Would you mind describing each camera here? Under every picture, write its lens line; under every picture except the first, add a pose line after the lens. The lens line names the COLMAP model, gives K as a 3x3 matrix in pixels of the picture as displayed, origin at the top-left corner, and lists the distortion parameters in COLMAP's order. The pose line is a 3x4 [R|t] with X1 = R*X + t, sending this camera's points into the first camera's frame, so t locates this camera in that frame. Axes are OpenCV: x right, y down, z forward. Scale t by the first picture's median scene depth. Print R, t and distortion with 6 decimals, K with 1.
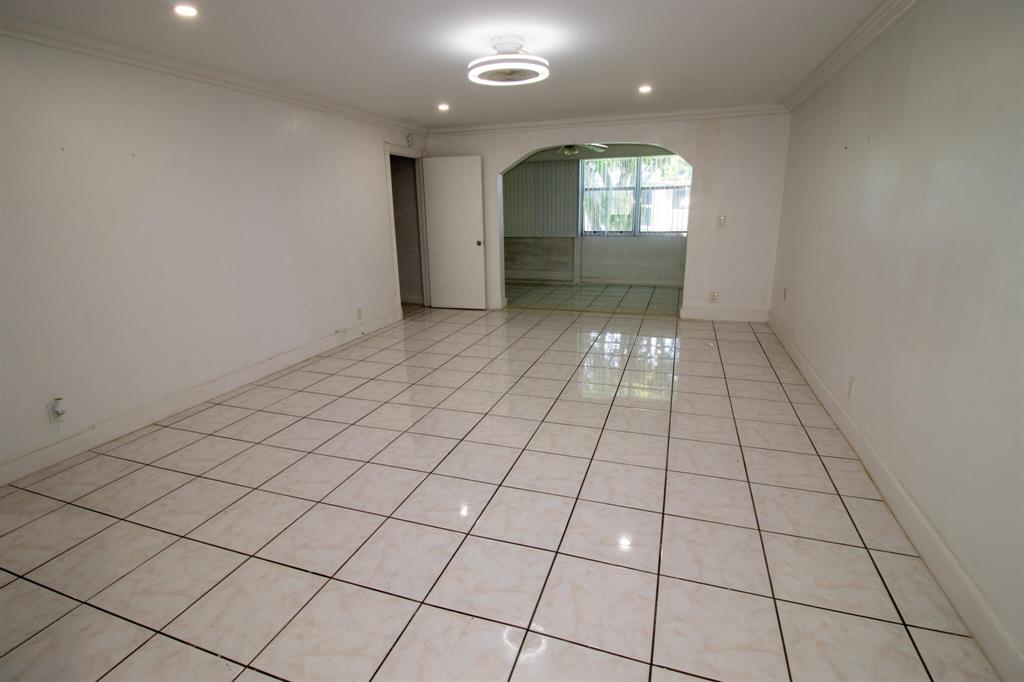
lens RADIAL K [[477.3, 0, 501.6], [0, 477.3, 351.4], [0, 0, 1]] dist [-0.019066, -0.003446]
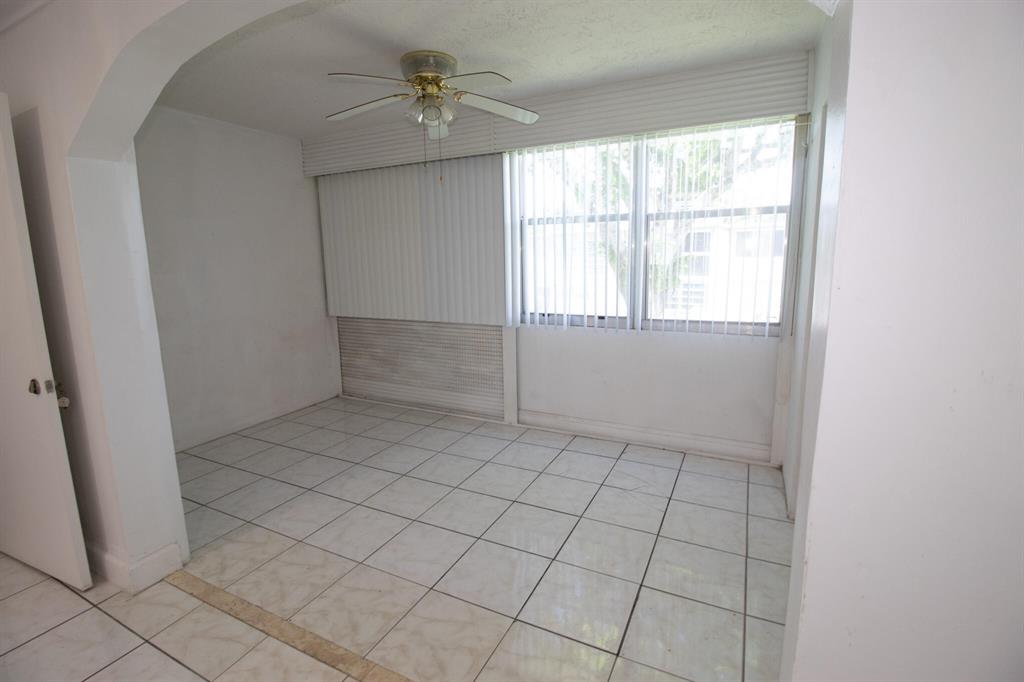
lens RADIAL K [[477.3, 0, 506.6], [0, 477.3, 345.7], [0, 0, 1]] dist [-0.019066, -0.003446]
pose [[0.990058, 0.020060, -0.139220, 0.217468], [-0.033981, 0.994572, -0.098350, -0.173019], [0.136492, 0.102103, 0.985365, 0.549727]]
